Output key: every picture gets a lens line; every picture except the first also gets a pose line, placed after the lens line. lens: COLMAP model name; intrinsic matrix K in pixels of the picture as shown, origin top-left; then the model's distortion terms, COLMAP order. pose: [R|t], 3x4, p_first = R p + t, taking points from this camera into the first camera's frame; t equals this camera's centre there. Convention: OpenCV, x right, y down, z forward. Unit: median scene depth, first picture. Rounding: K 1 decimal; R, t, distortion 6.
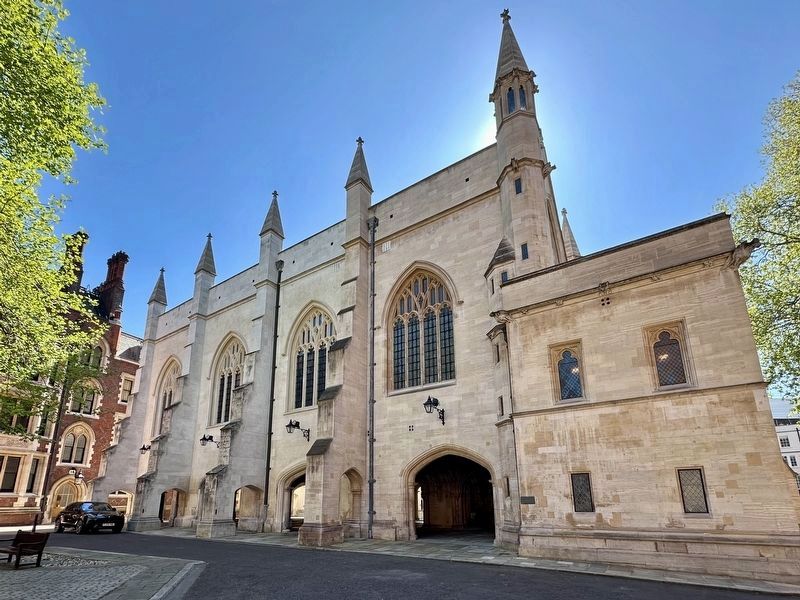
lens RADIAL K [[425.5, 0, 396.5], [0, 425.5, 302.0], [0, 0, 1]] dist [-0.000436, 0.000064]
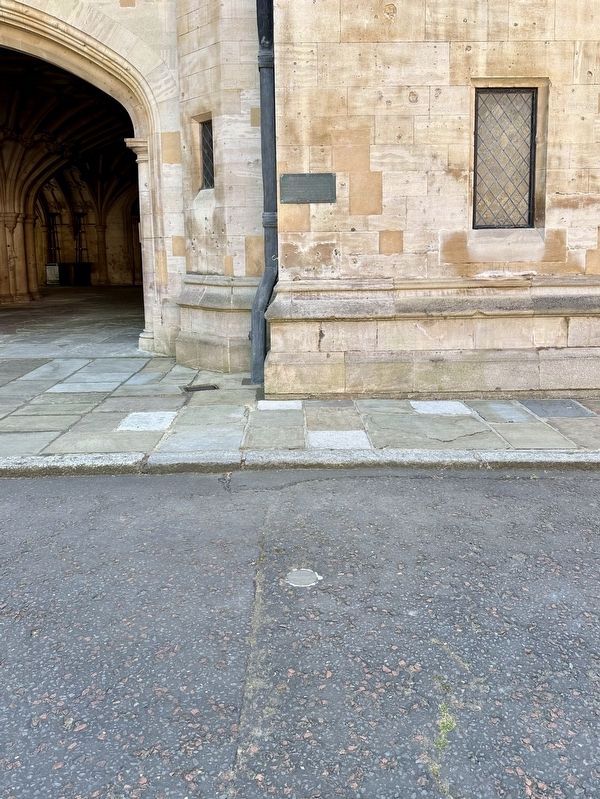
lens RADIAL K [[824.0, 0, 301.0], [0, 824.0, 401.5], [0, 0, 1]] dist [0.053576, 0.000000]
pose [[0.898739, -0.099162, 0.427125, 0.098979], [-0.165678, 0.825089, 0.540166, 0.328118], [-0.405979, -0.556234, 0.725110, 0.624267]]
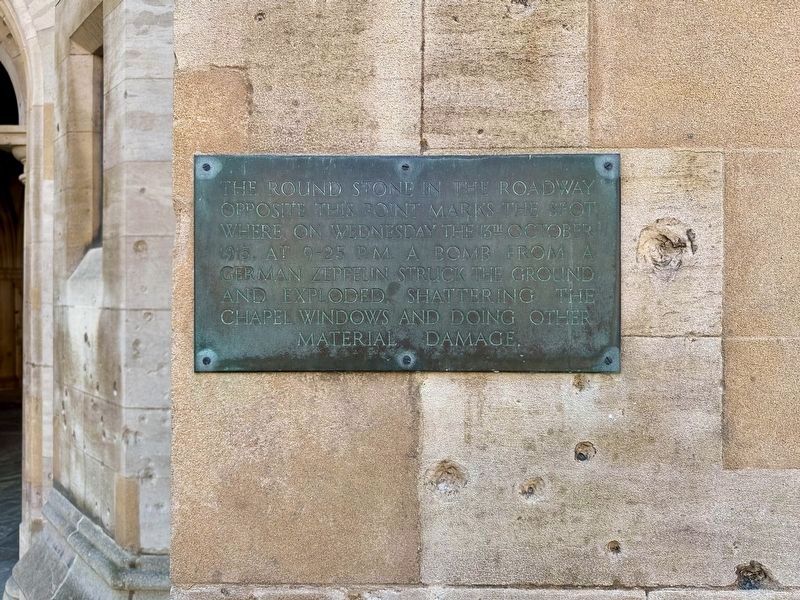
lens RADIAL K [[825.0, 0, 398.8], [0, 825.0, 300.7], [0, 0, 1]] dist [0.053576, 0.000000]
pose [[0.904786, -0.000856, 0.425865, 0.294818], [-0.179342, 0.906235, 0.382850, 0.464940], [-0.386262, -0.422773, 0.819795, 0.991308]]
